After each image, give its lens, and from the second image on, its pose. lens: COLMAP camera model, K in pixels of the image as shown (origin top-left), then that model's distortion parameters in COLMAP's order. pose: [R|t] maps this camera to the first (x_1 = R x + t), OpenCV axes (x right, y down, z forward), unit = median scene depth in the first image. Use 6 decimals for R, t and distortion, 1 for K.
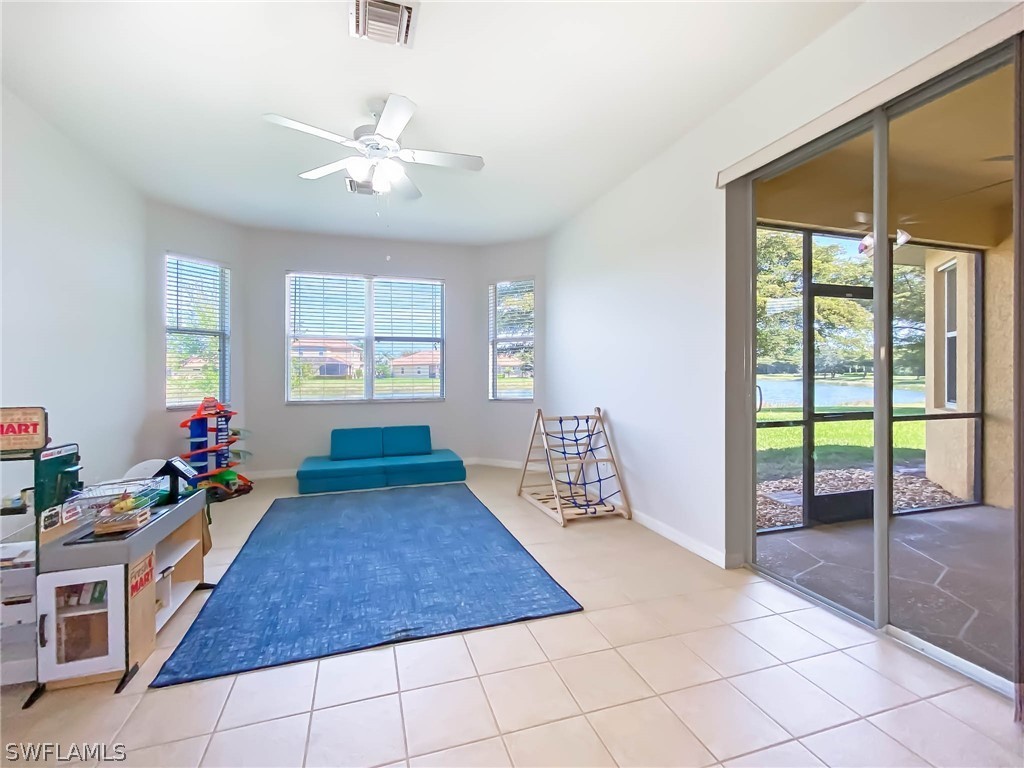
lens RADIAL K [[458.1, 0, 506.1], [0, 458.1, 372.5], [0, 0, 1]] dist [0.003849, 0.000146]
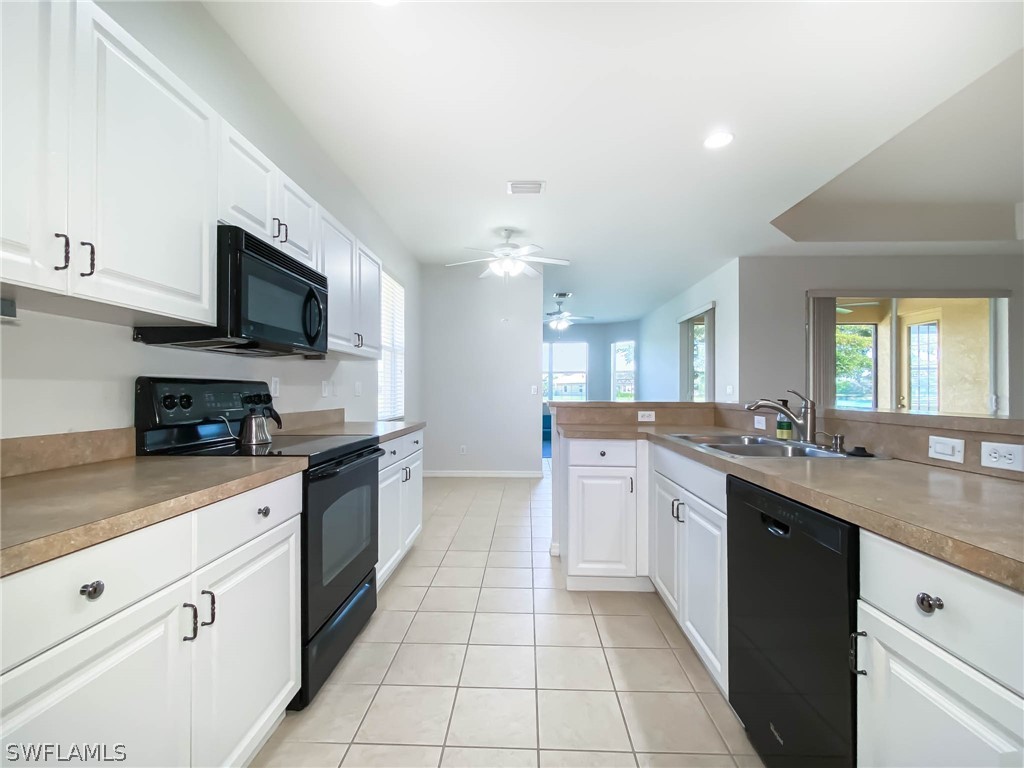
lens RADIAL K [[464.7, 0, 512.0], [0, 464.7, 384.0], [0, 0, 1]] dist [0.001661, 0.000057]
pose [[0.943743, 0.000486, -0.330678, 0.319052], [-0.005731, 0.999873, -0.014887, 0.014529], [0.330629, 0.015945, 0.943626, -1.449792]]
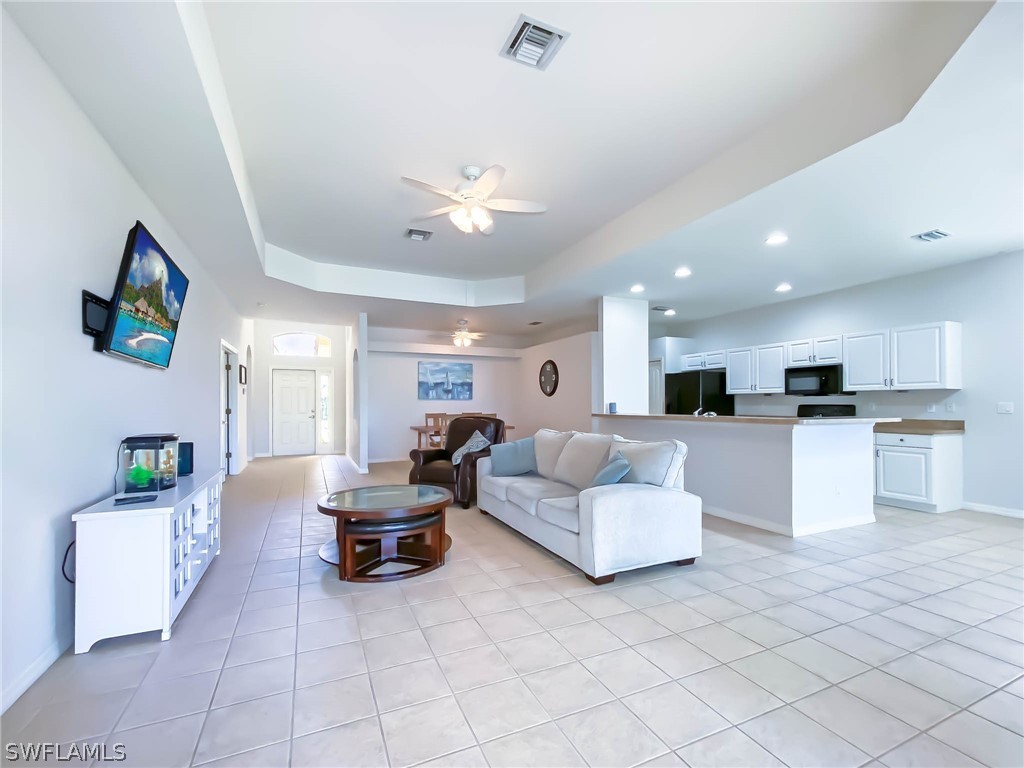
lens RADIAL K [[447.9, 0, 508.0], [0, 447.9, 402.7], [0, 0, 1]] dist [0.000049, -0.000470]
pose [[-0.993378, 0.004118, -0.114819, 1.177502], [0.004120, 0.999991, 0.000222, -0.007447], [0.114819, -0.000253, -0.993386, 0.428959]]
